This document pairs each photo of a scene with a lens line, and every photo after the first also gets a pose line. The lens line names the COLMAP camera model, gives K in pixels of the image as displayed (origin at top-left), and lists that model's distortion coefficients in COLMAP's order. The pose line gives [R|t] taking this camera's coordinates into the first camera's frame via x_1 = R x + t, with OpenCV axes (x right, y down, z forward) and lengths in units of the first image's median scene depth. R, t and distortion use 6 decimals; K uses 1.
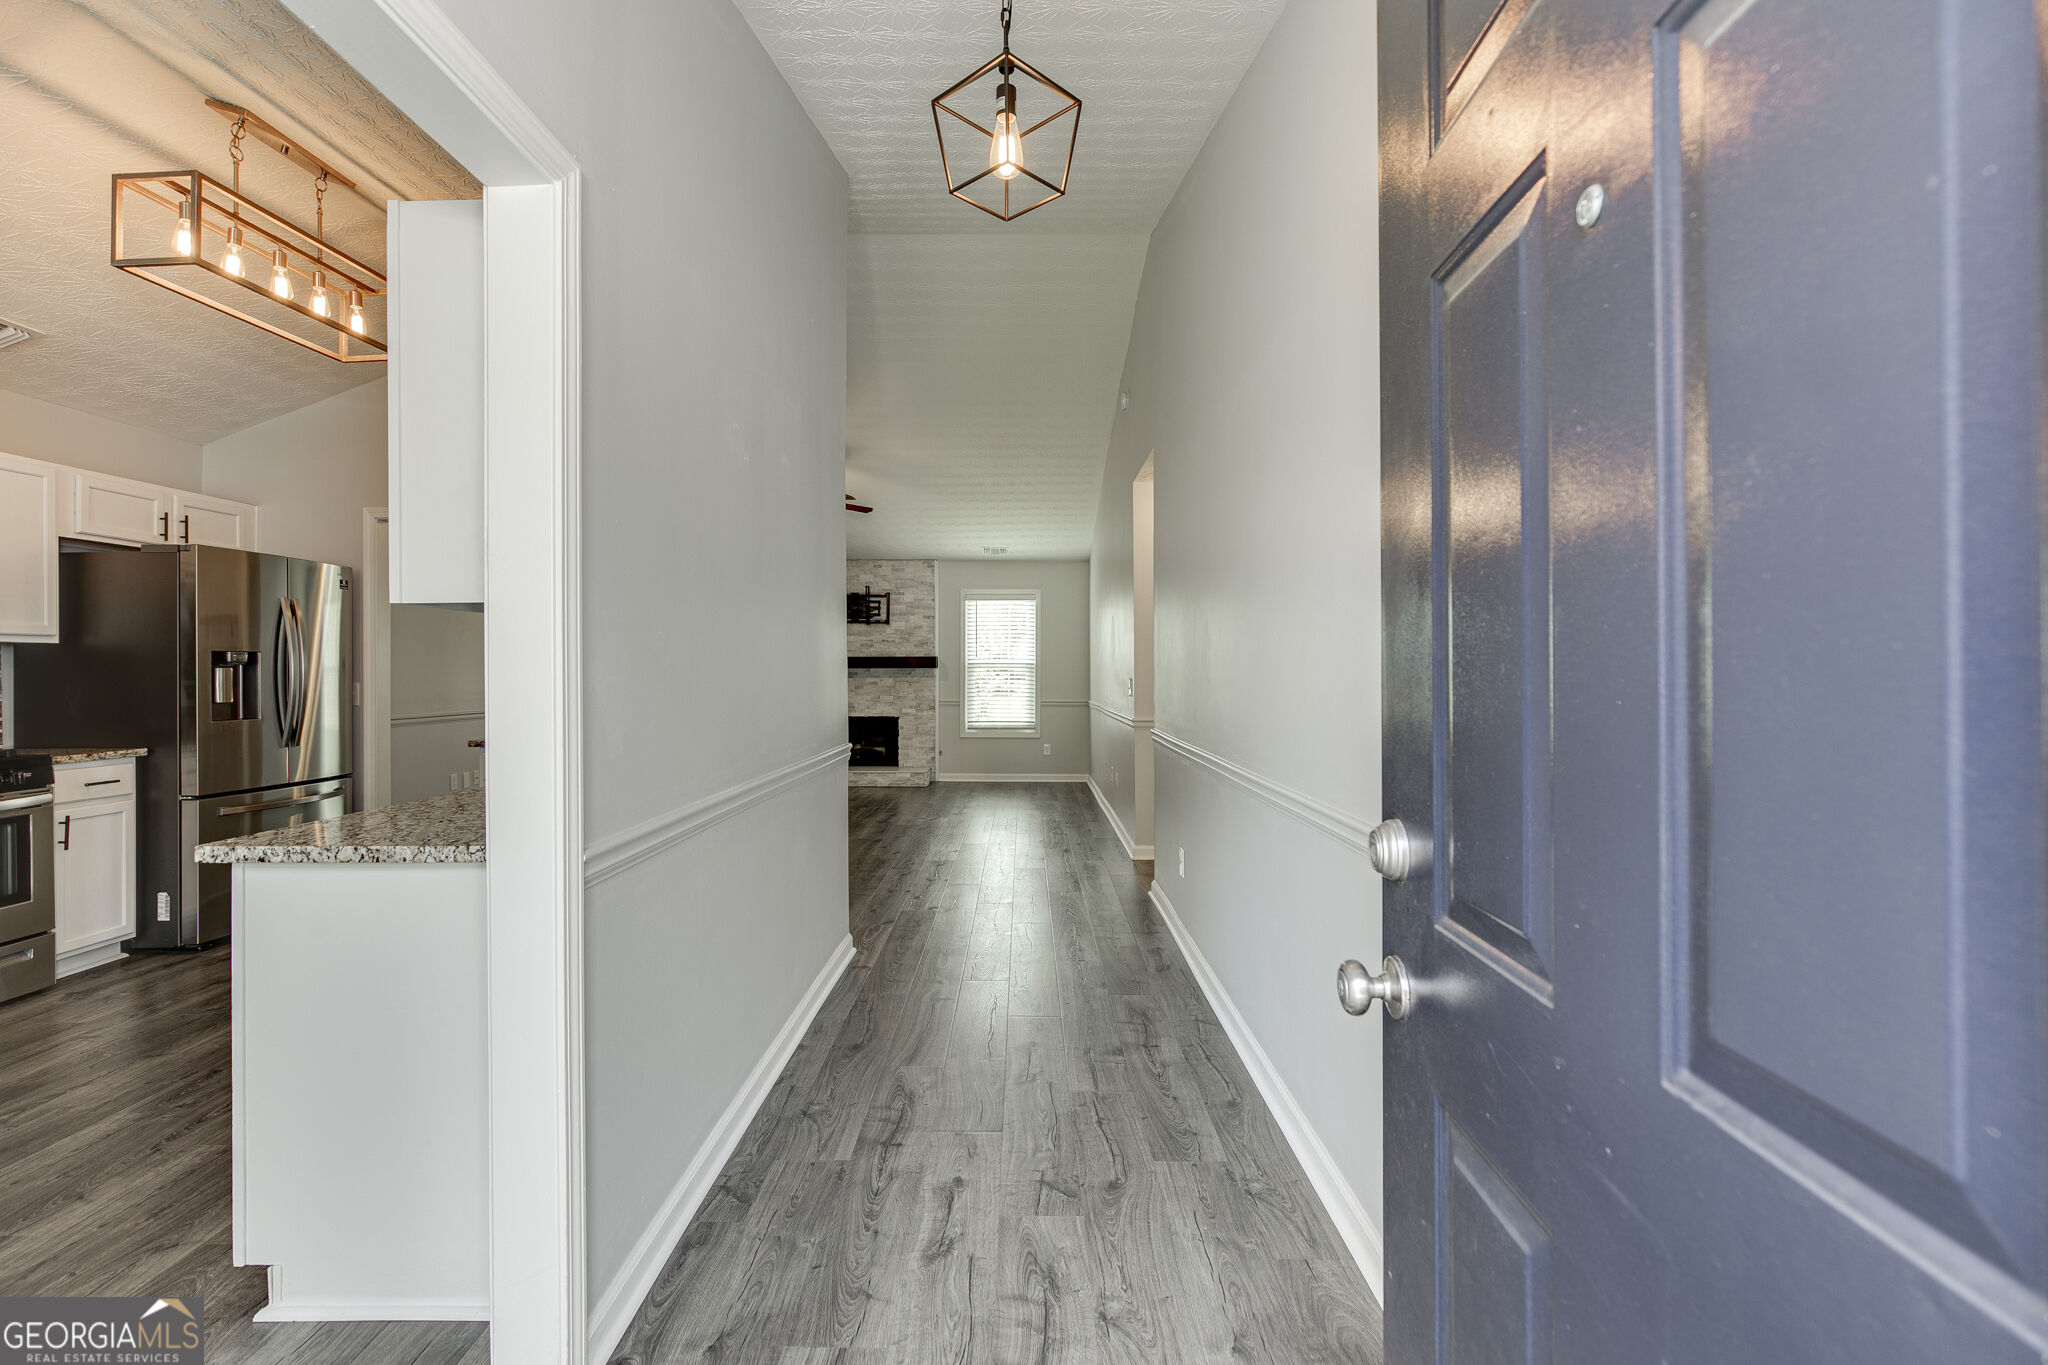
lens RADIAL K [[925.5, 0, 1018.0], [0, 925.5, 667.7], [0, 0, 1]] dist [-0.014885, 0.006476]
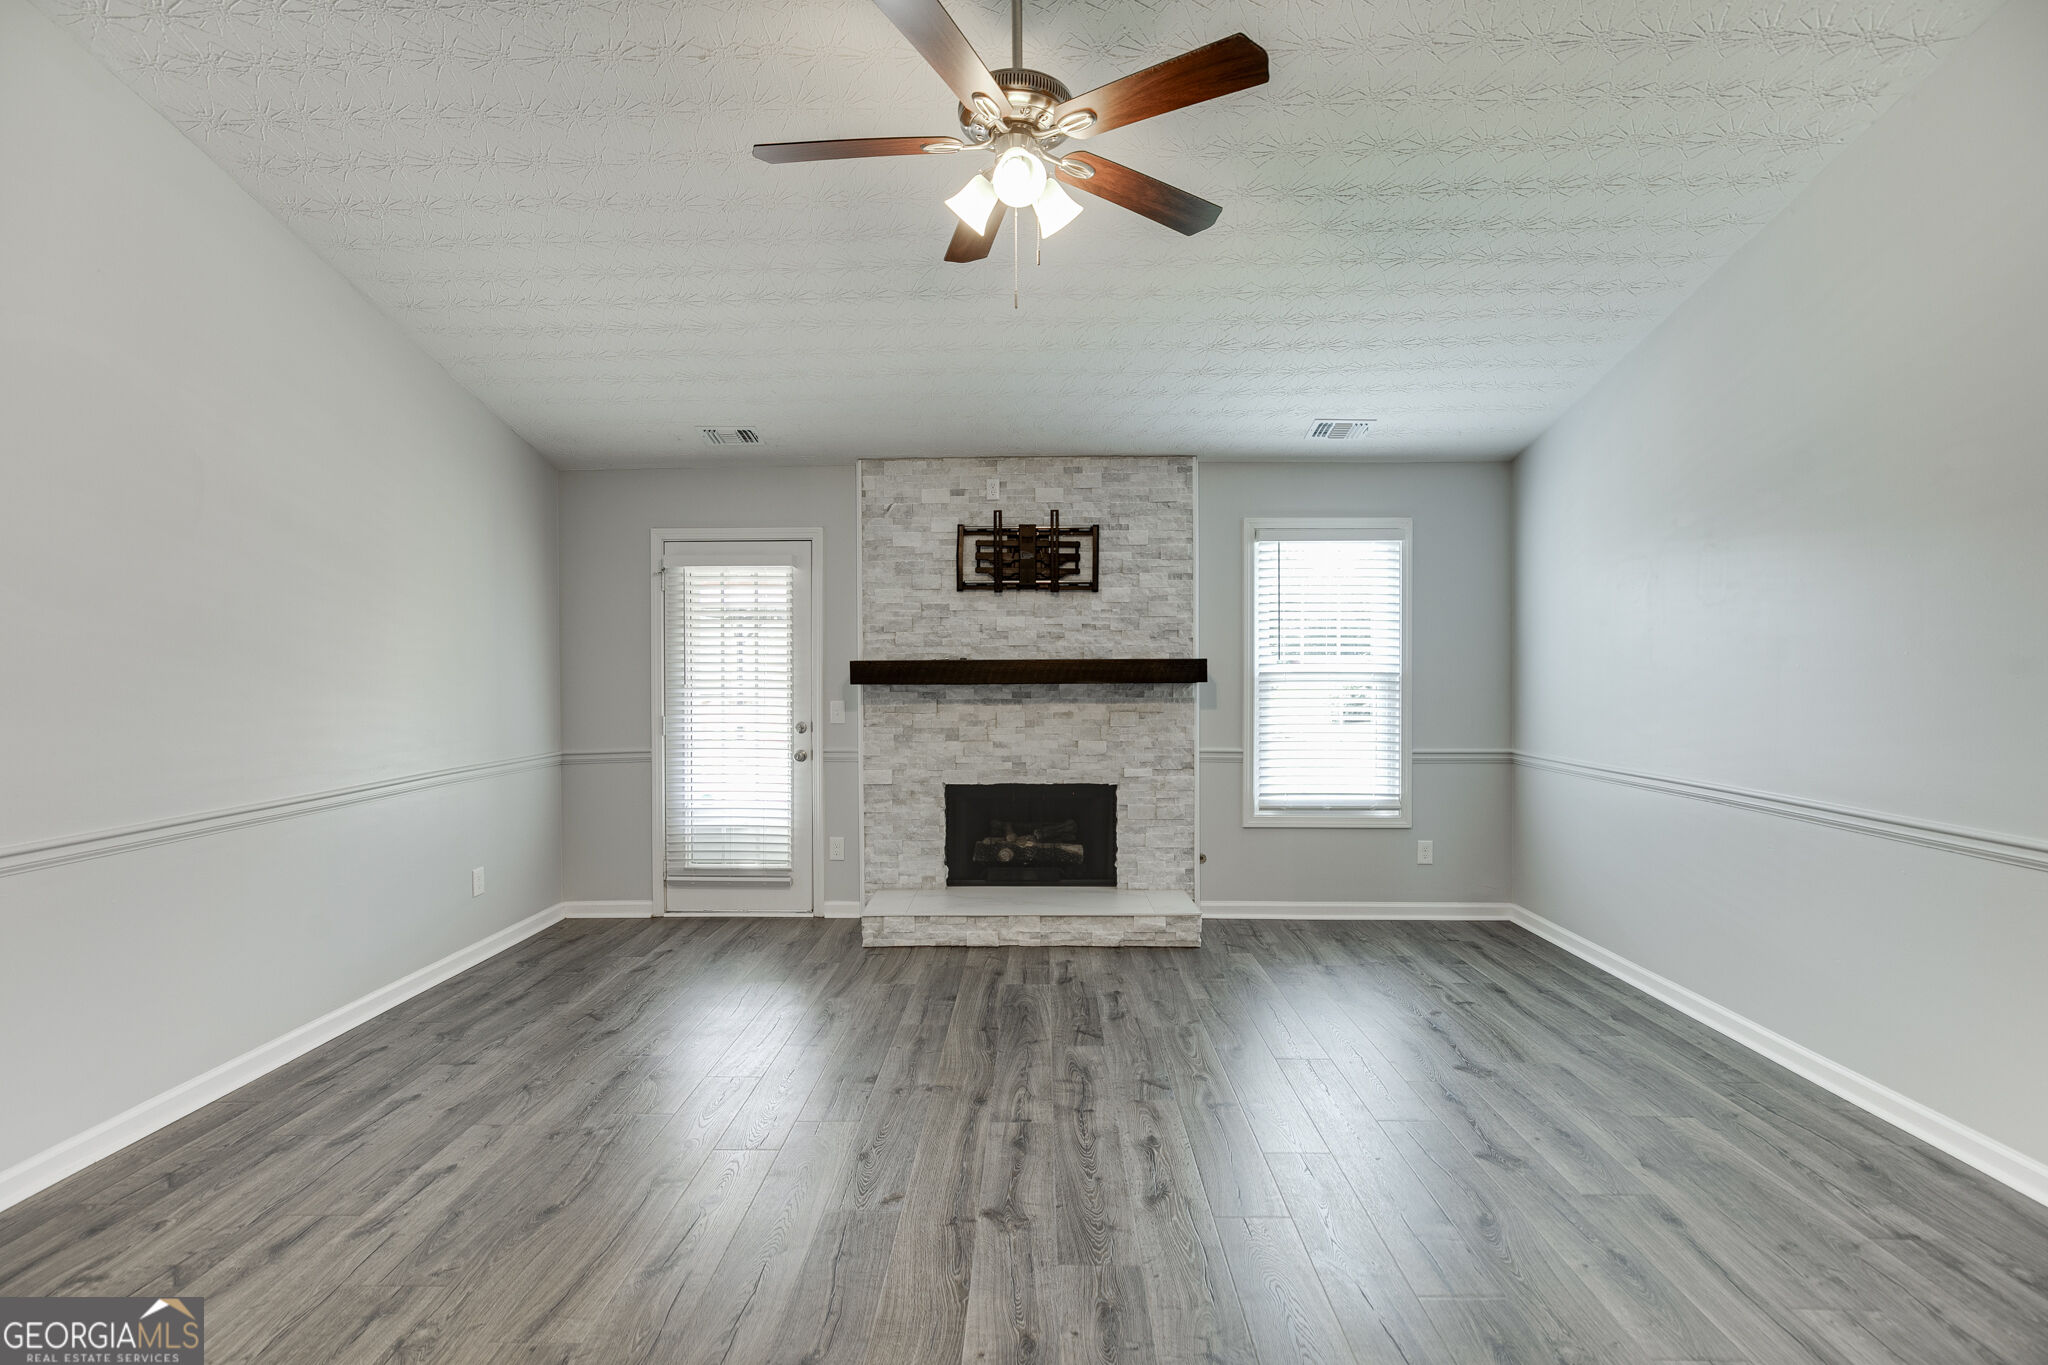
lens RADIAL K [[925.5, 0, 1022.0], [0, 925.5, 672.9], [0, 0, 1]] dist [-0.014885, 0.006476]
pose [[0.999924, -0.001470, -0.012277, -0.173569], [0.001642, 0.999900, 0.014032, -0.011831], [0.012255, -0.014051, 0.999826, 0.523509]]
